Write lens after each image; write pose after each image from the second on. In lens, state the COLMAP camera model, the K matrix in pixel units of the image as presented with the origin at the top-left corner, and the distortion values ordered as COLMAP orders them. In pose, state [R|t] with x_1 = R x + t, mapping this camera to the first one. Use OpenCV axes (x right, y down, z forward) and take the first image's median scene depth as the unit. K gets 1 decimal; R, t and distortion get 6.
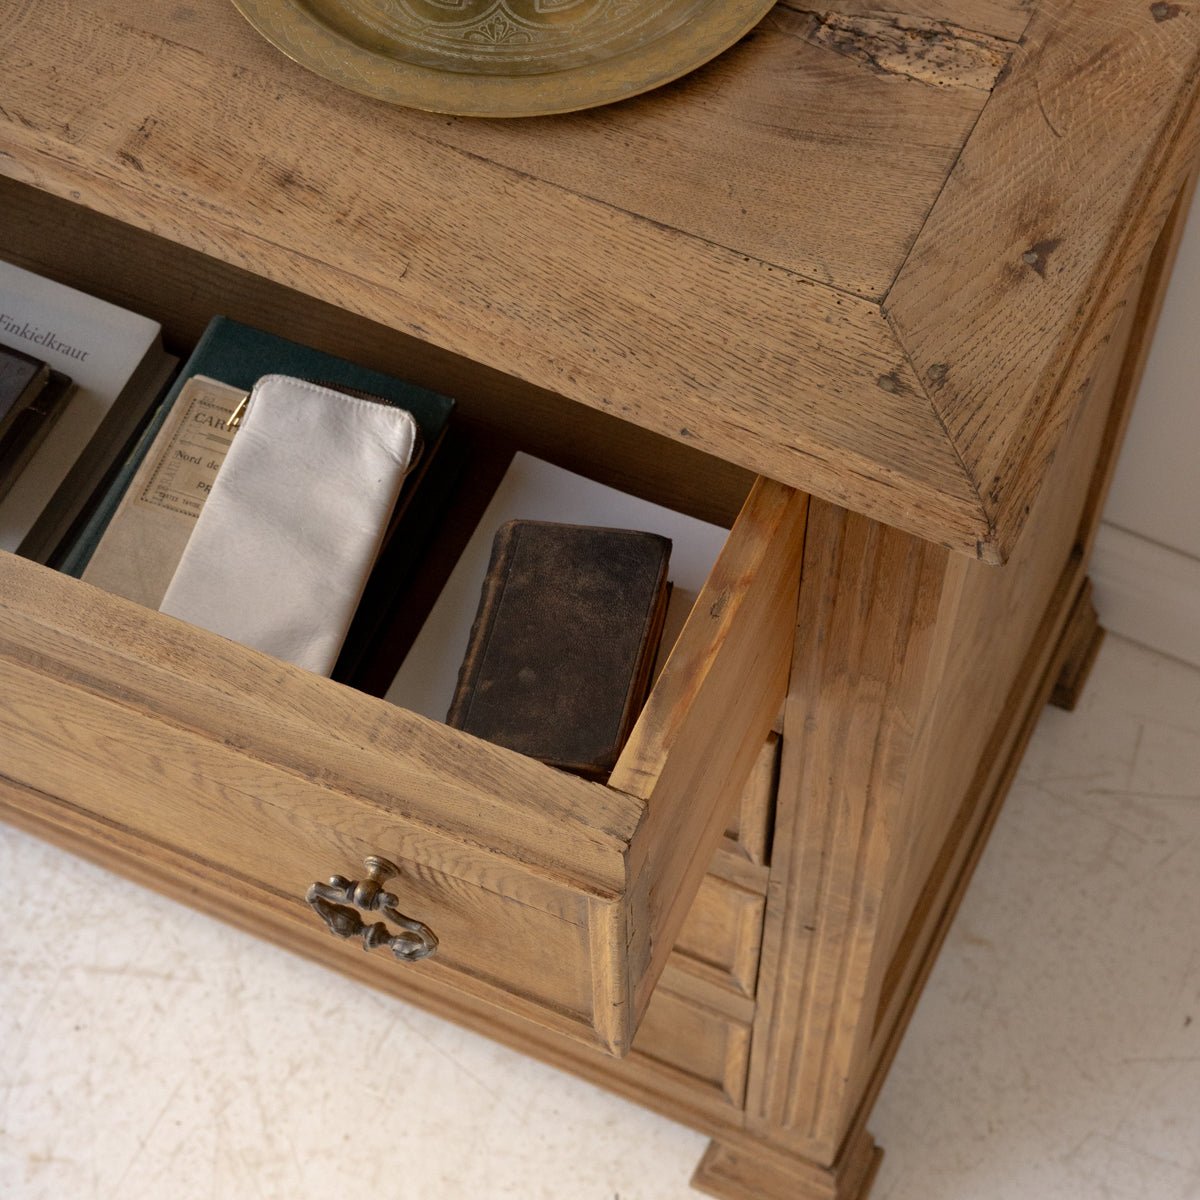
lens RADIAL K [[2580.6, 0, 620.9], [0, 2580.6, 615.4], [0, 0, 1]] dist [0.028387, 0.000000]
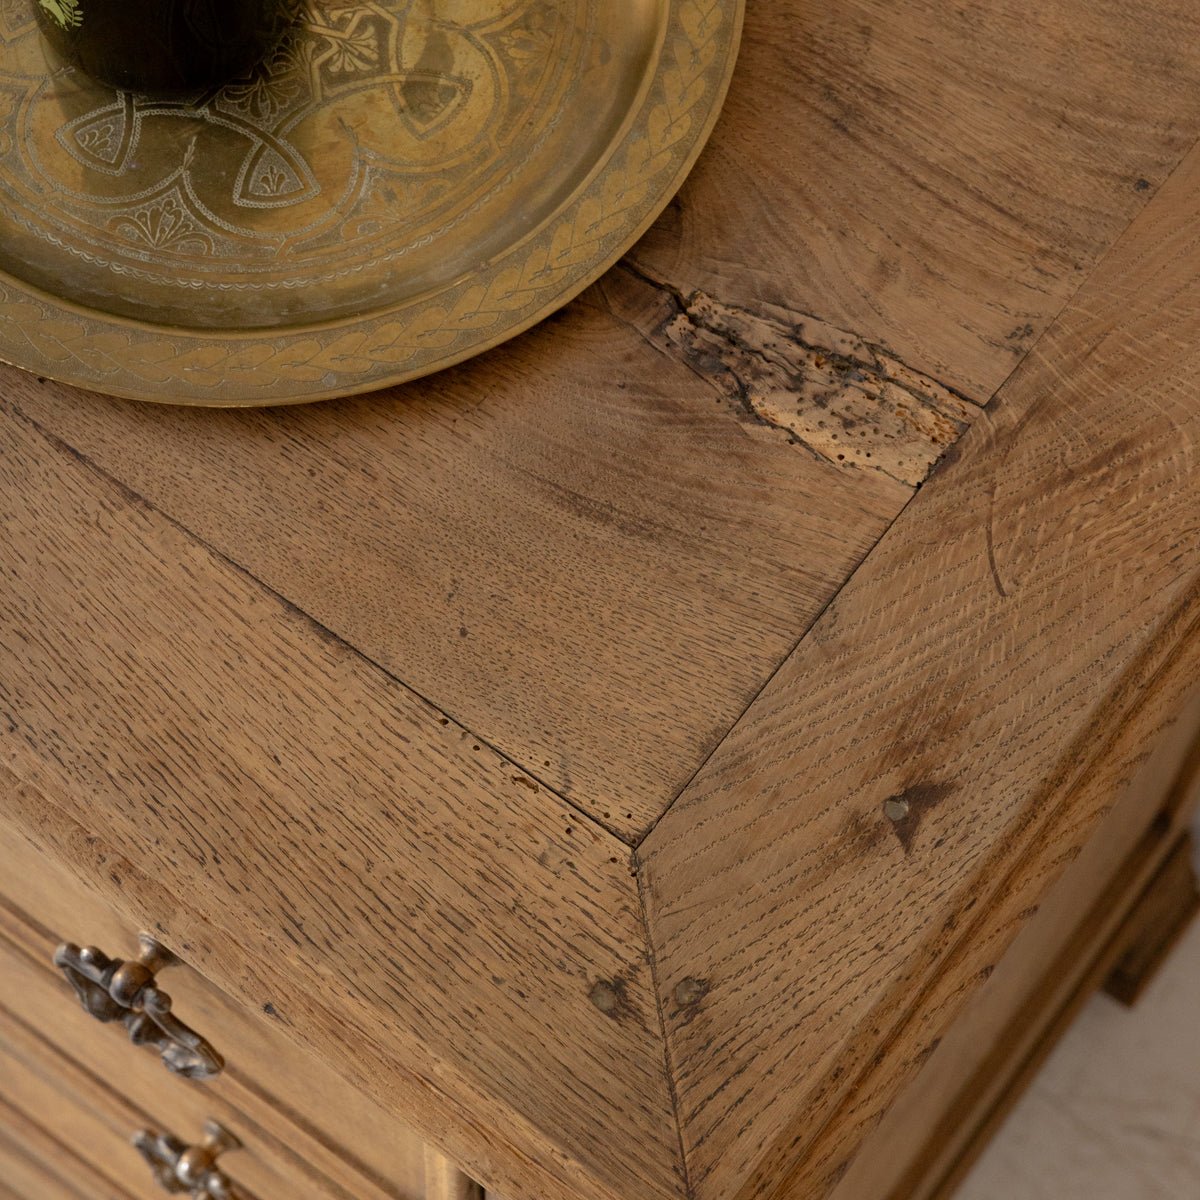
lens RADIAL K [[3452.6, 0, 603.0], [0, 3452.6, 596.0], [0, 0, 1]] dist [0.049974, 0.000000]
pose [[0.979413, 0.194297, -0.054771, 0.123371], [-0.187285, 0.975824, 0.112656, -0.263204], [0.075336, -0.100079, 0.992123, 0.183108]]
